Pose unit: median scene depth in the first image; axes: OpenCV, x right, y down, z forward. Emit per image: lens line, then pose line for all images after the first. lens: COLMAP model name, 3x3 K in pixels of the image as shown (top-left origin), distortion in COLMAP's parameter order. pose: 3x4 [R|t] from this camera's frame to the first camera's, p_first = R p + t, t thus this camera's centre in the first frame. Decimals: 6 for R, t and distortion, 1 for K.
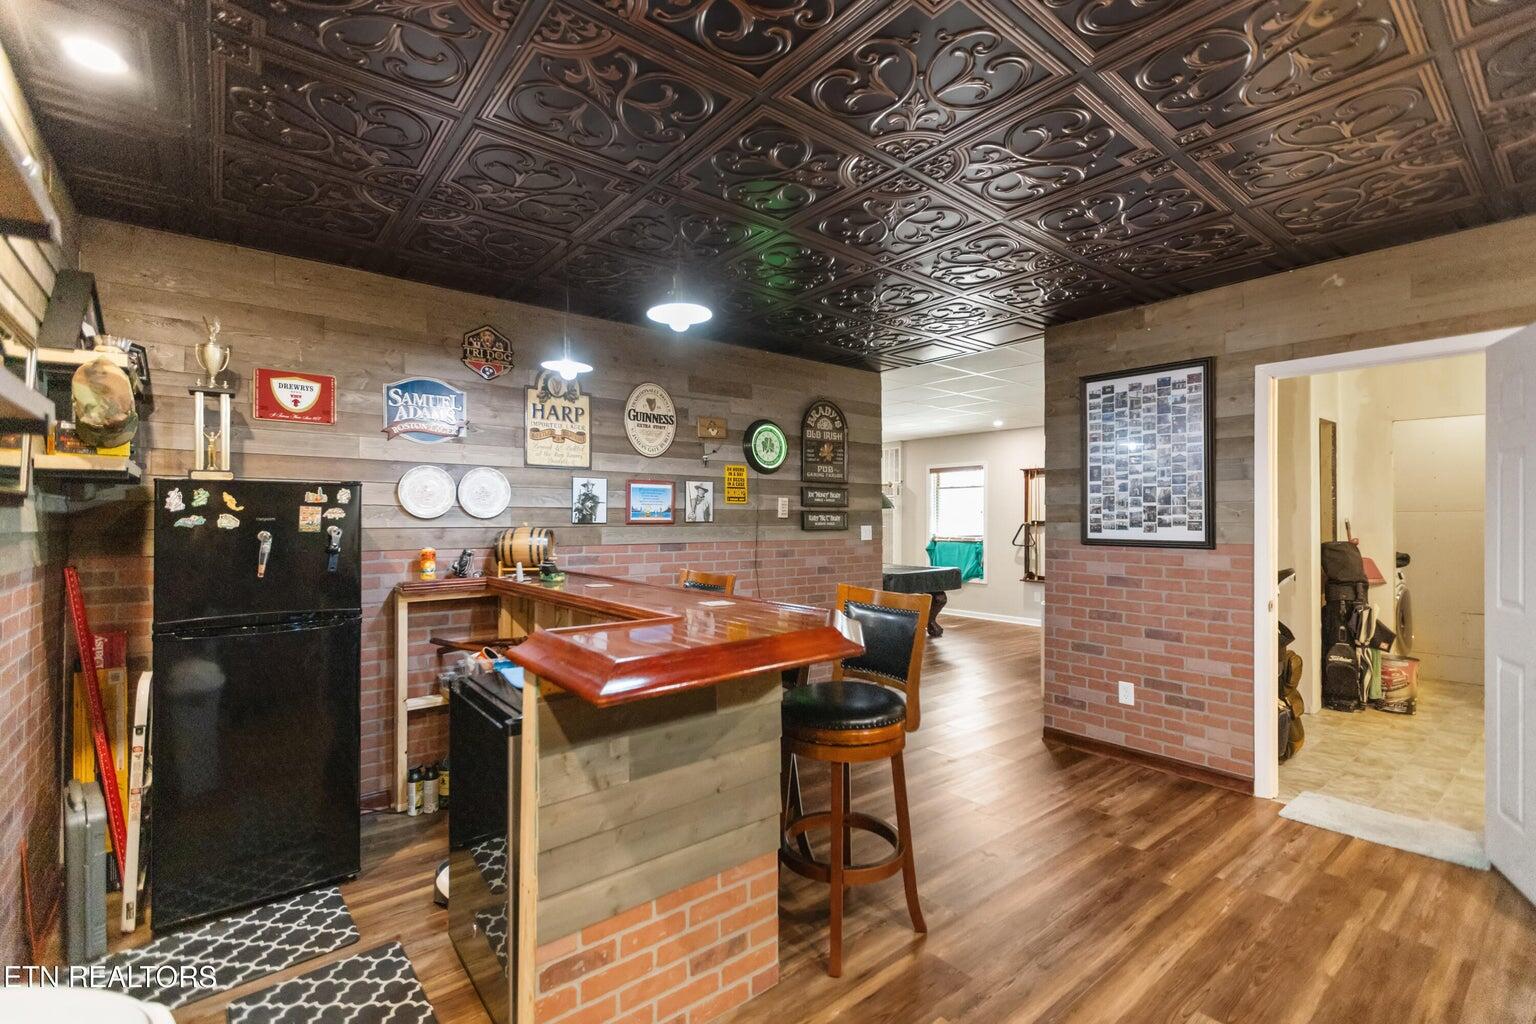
lens RADIAL K [[681.4, 0, 769.8], [0, 681.4, 511.9], [0, 0, 1]] dist [0.001714, 0.000382]
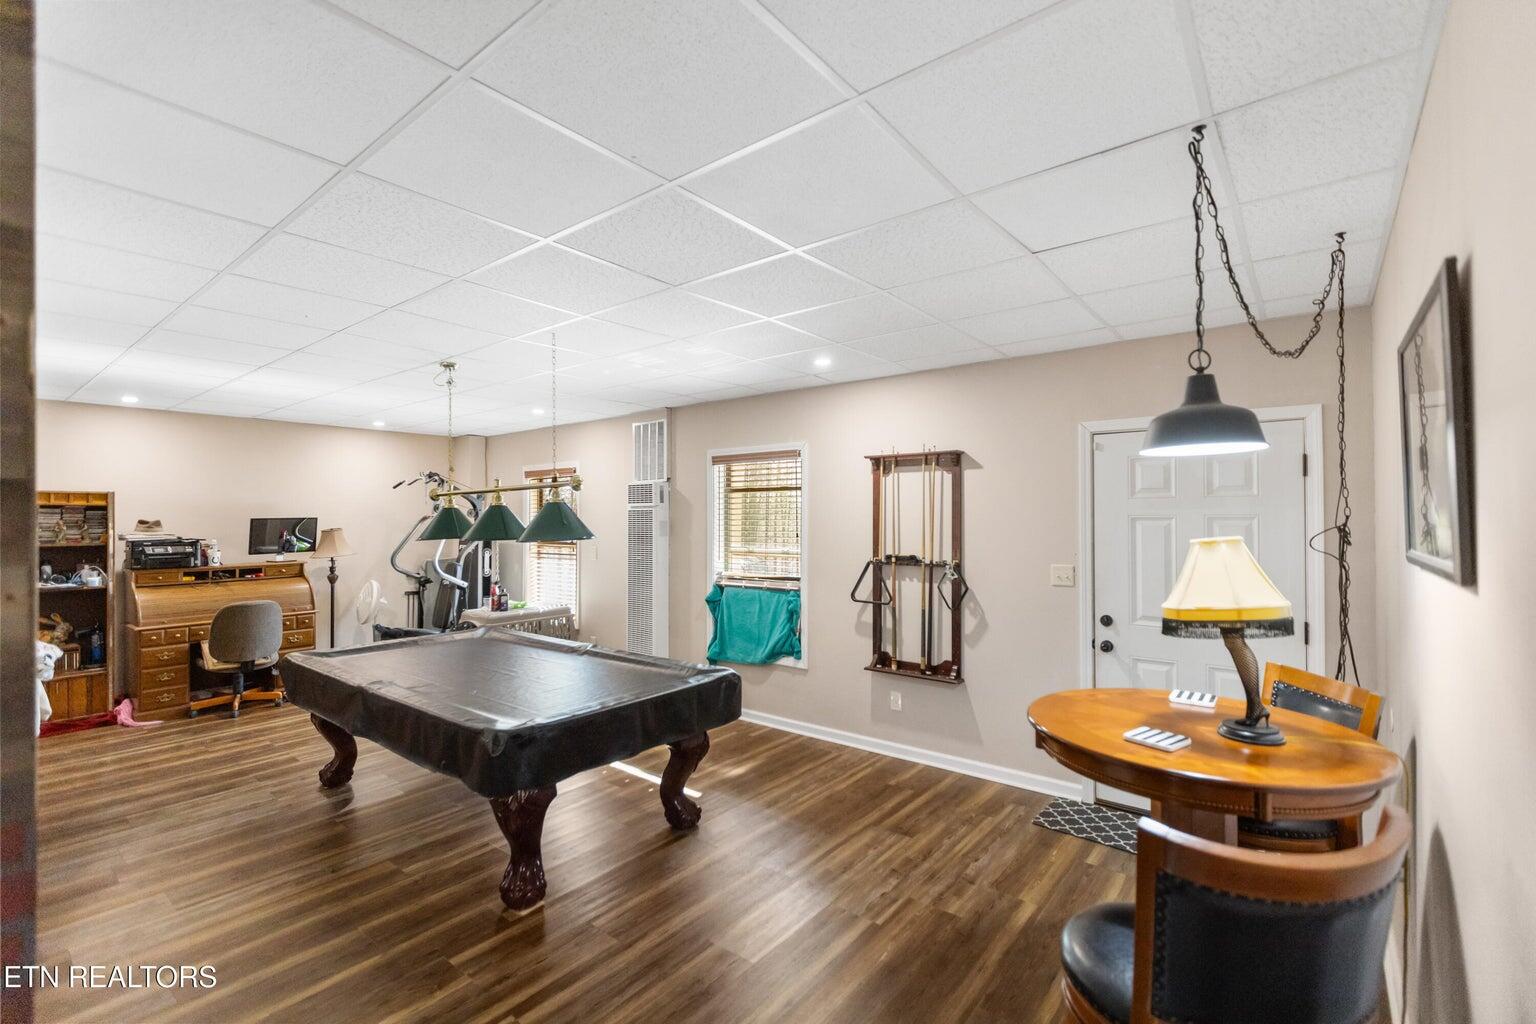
lens RADIAL K [[681.4, 0, 768.1], [0, 681.4, 510.7], [0, 0, 1]] dist [0.001714, 0.000382]
pose [[0.979014, -0.003799, 0.203758, 0.186120], [0.002961, 0.999986, 0.004417, -0.023468], [-0.203772, -0.003721, 0.979011, 0.497906]]
